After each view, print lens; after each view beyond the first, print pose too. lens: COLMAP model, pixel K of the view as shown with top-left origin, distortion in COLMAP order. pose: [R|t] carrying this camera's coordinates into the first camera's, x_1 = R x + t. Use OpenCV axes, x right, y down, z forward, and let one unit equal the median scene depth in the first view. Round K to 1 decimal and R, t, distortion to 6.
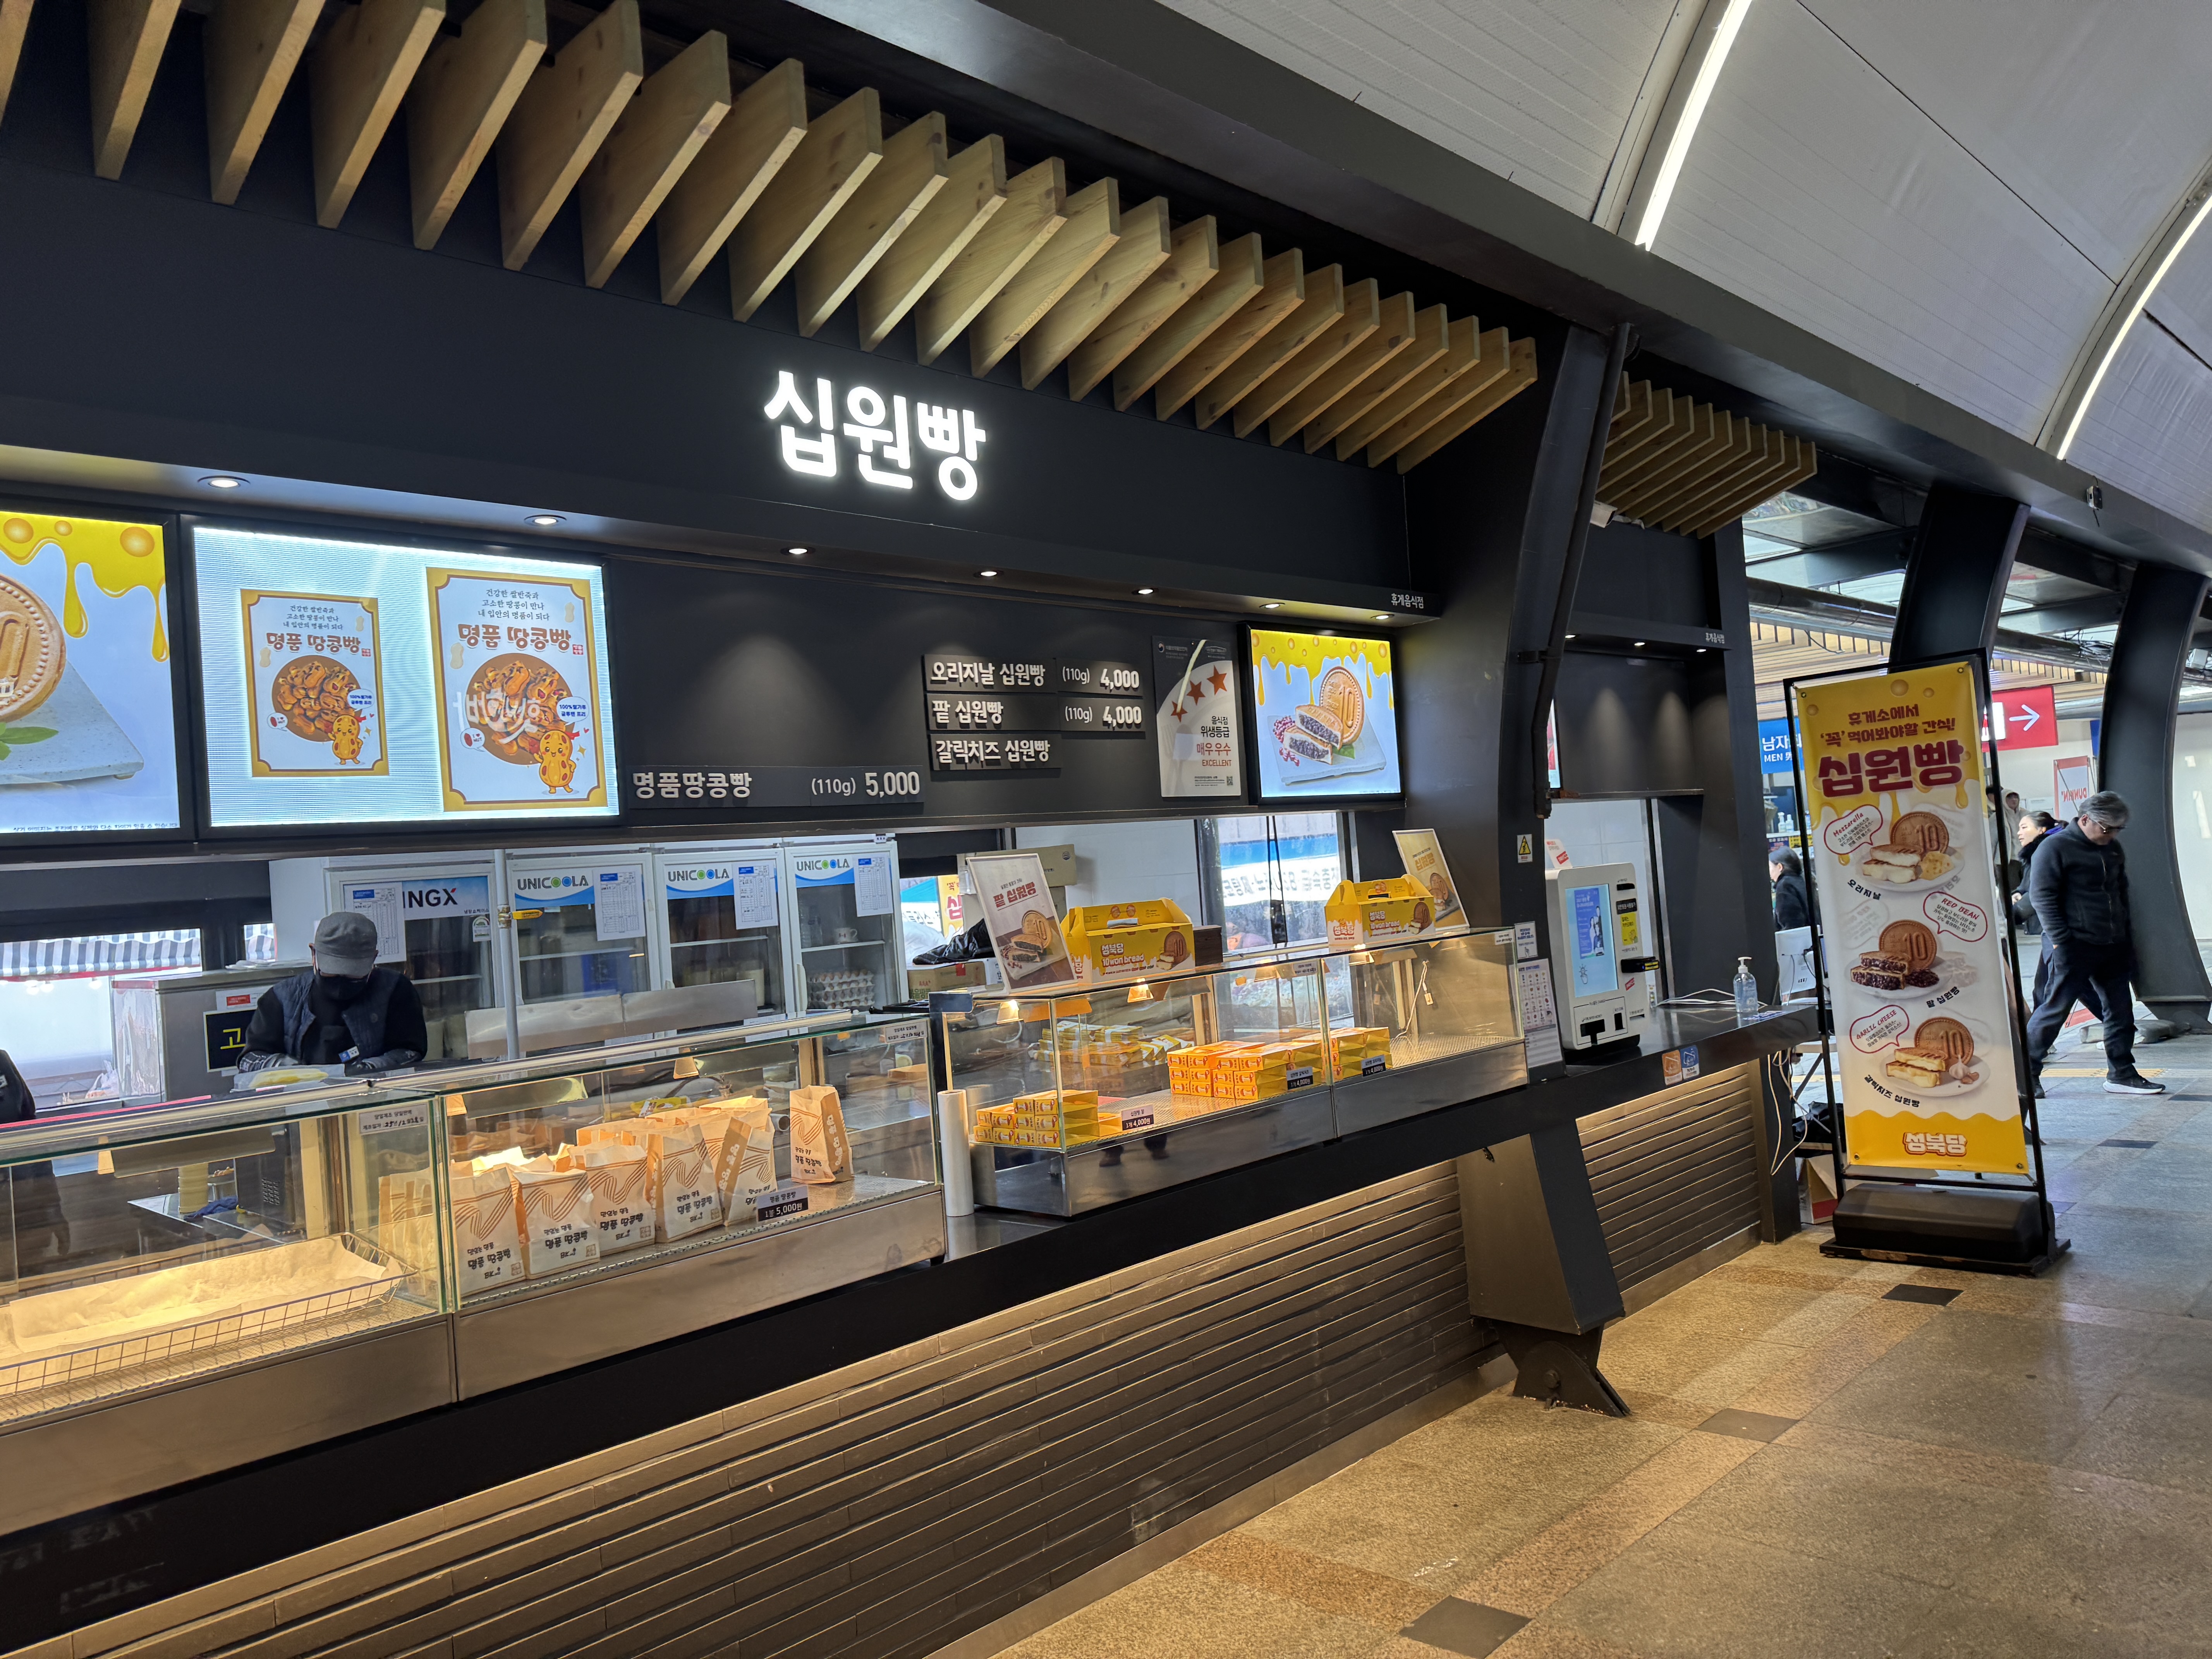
lens RADIAL K [[1567.4, 0, 1106.0], [0, 1567.4, 829.5], [0, 0, 1]] dist [0.006116, -0.005346]
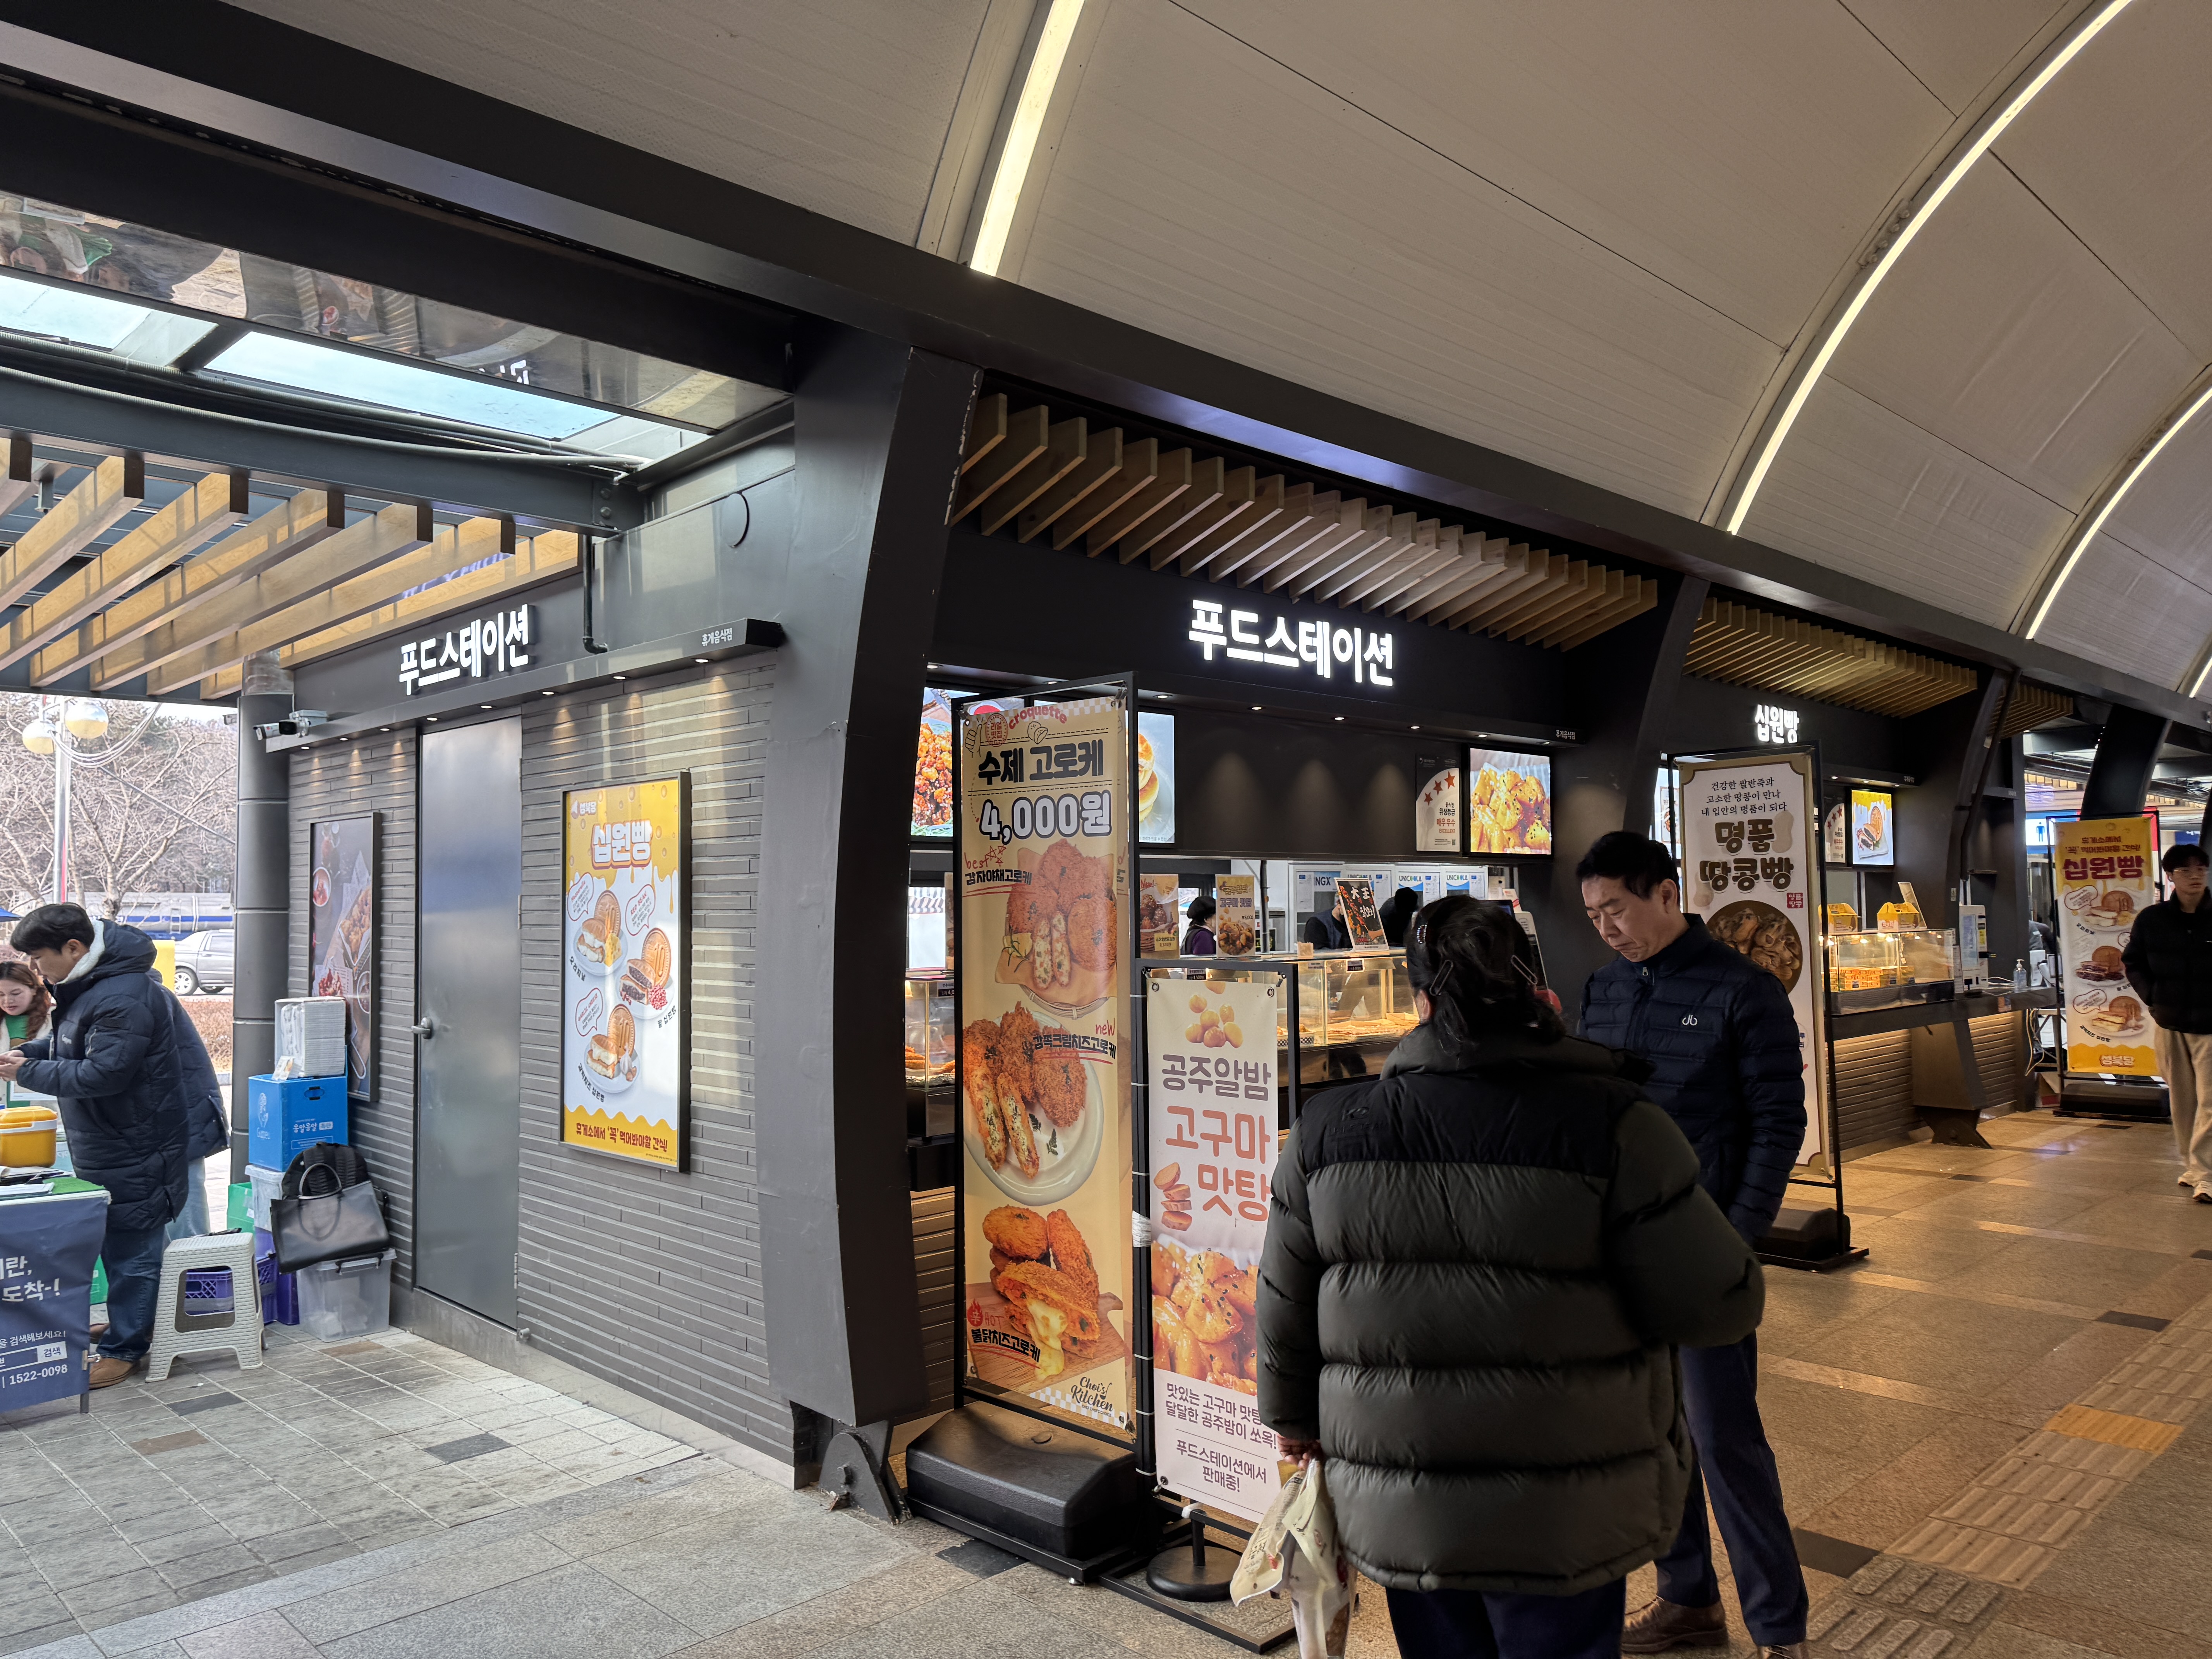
lens RADIAL K [[1567.4, 0, 1106.0], [0, 1567.4, 829.5], [0, 0, 1]] dist [0.006116, -0.005346]
pose [[0.997382, 0.066386, -0.028659, -0.684961], [-0.066988, 0.997541, -0.020611, 0.037281], [0.027220, 0.022477, 0.999377, -0.985788]]
